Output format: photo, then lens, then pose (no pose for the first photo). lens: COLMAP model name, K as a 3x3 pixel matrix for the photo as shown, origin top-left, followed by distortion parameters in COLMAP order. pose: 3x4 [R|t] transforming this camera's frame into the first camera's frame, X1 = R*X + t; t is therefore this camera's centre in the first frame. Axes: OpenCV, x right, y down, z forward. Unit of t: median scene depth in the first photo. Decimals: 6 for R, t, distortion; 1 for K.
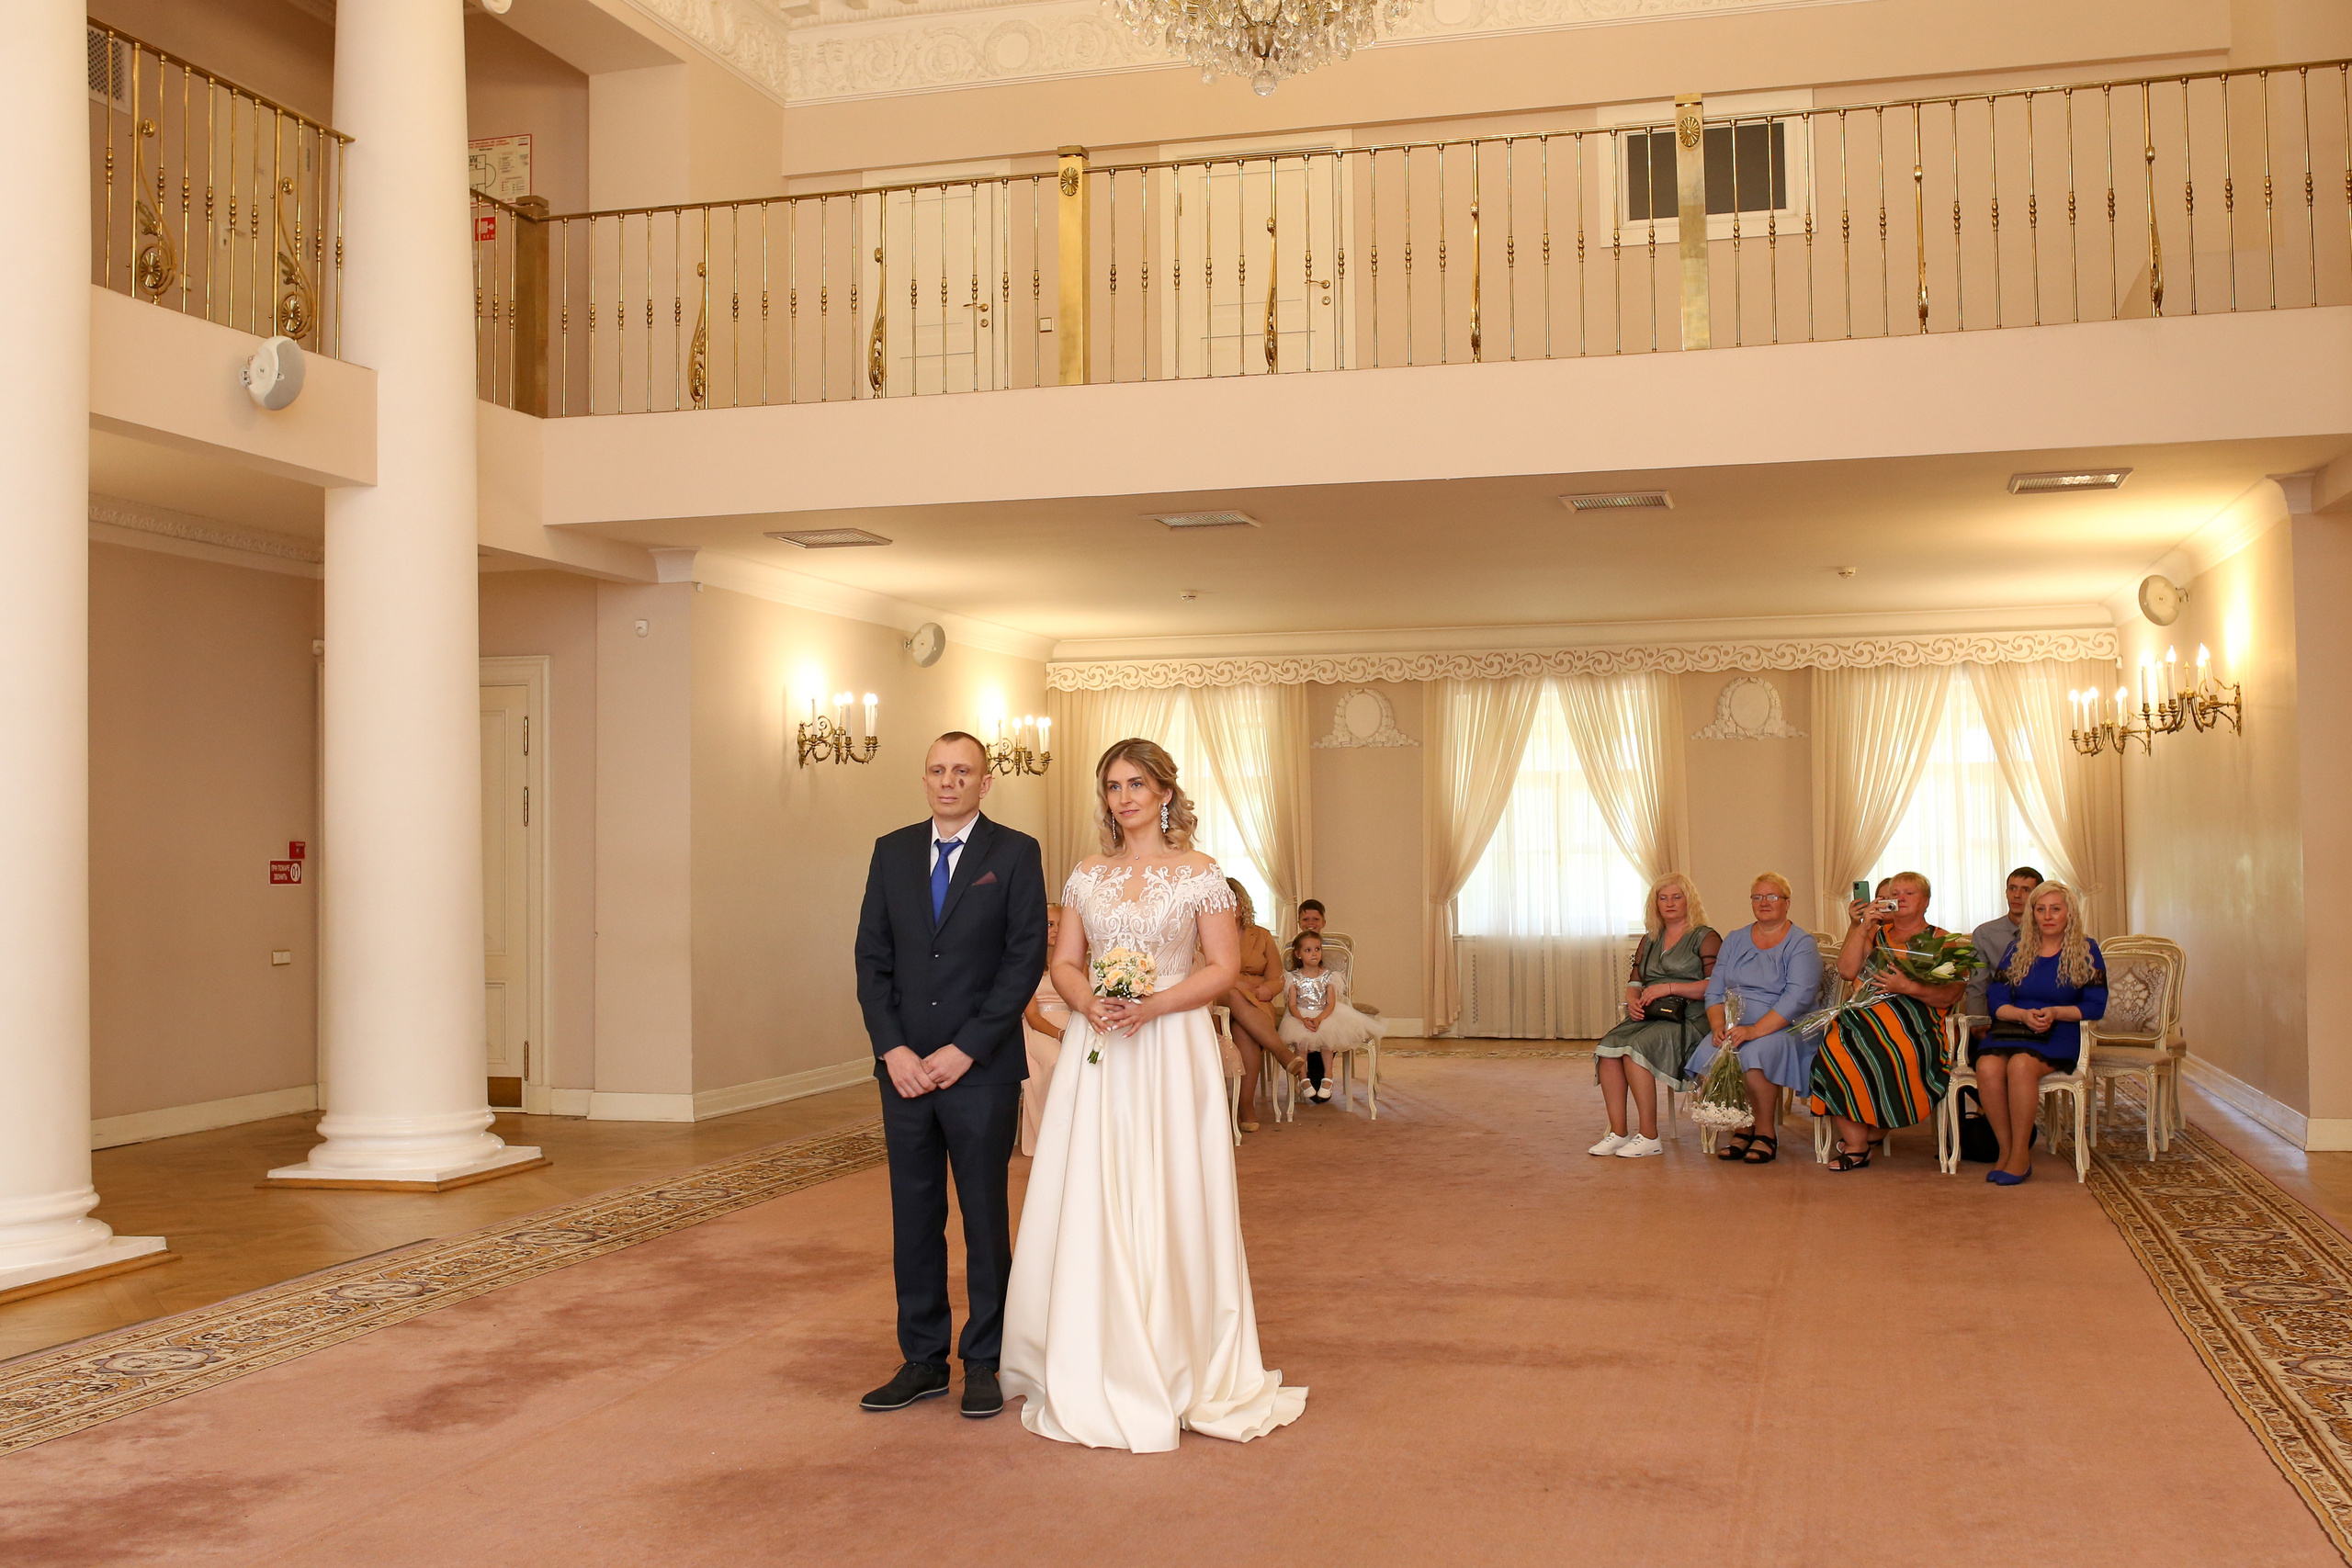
lens RADIAL K [[2257.4, 0, 1271.5], [0, 2257.4, 749.4], [0, 0, 1]] dist [-0.063259, 0.084979]
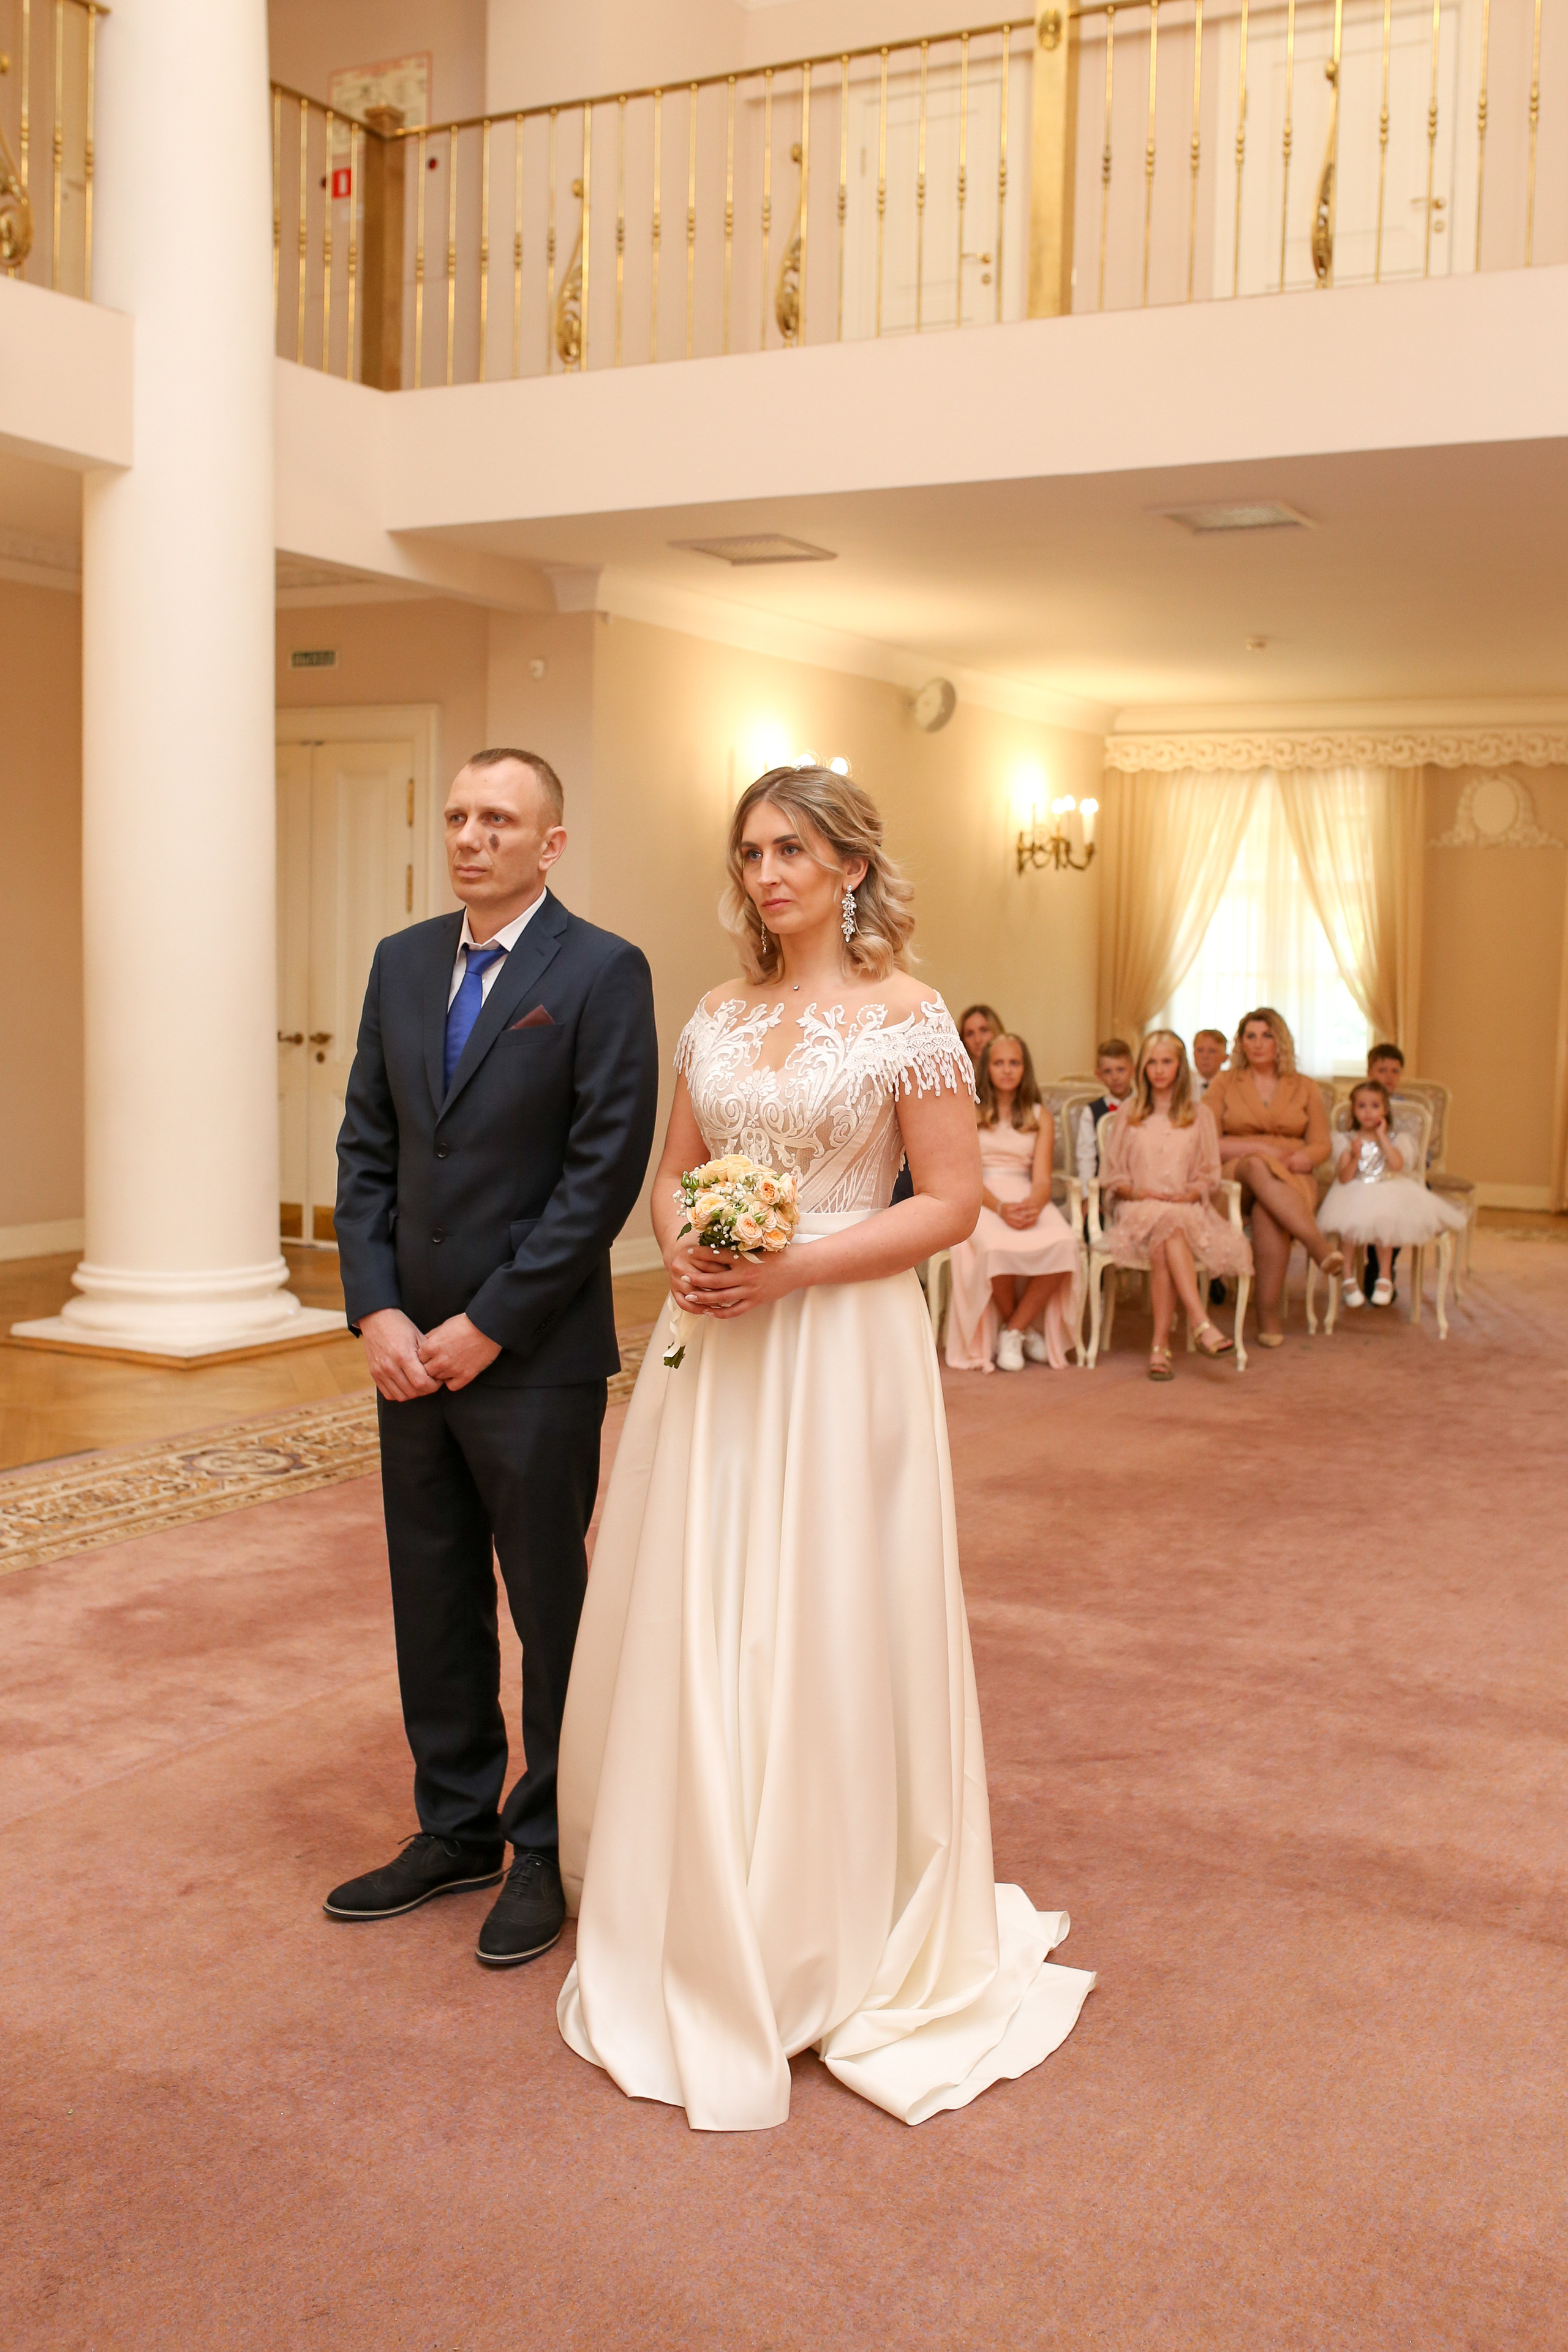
lens RADIAL K [[2323.1, 0, 845.8], [0, 2323.1, 1094.3], [0, 0, 1]] dist [-0.044617, 0.022802]
pose [[0.967511, 0.049322, -0.247971, 0.047275], [-0.023448, 0.994065, 0.106232, 0.007609], [0.251739, -0.096966, 0.962925, 0.255184]]
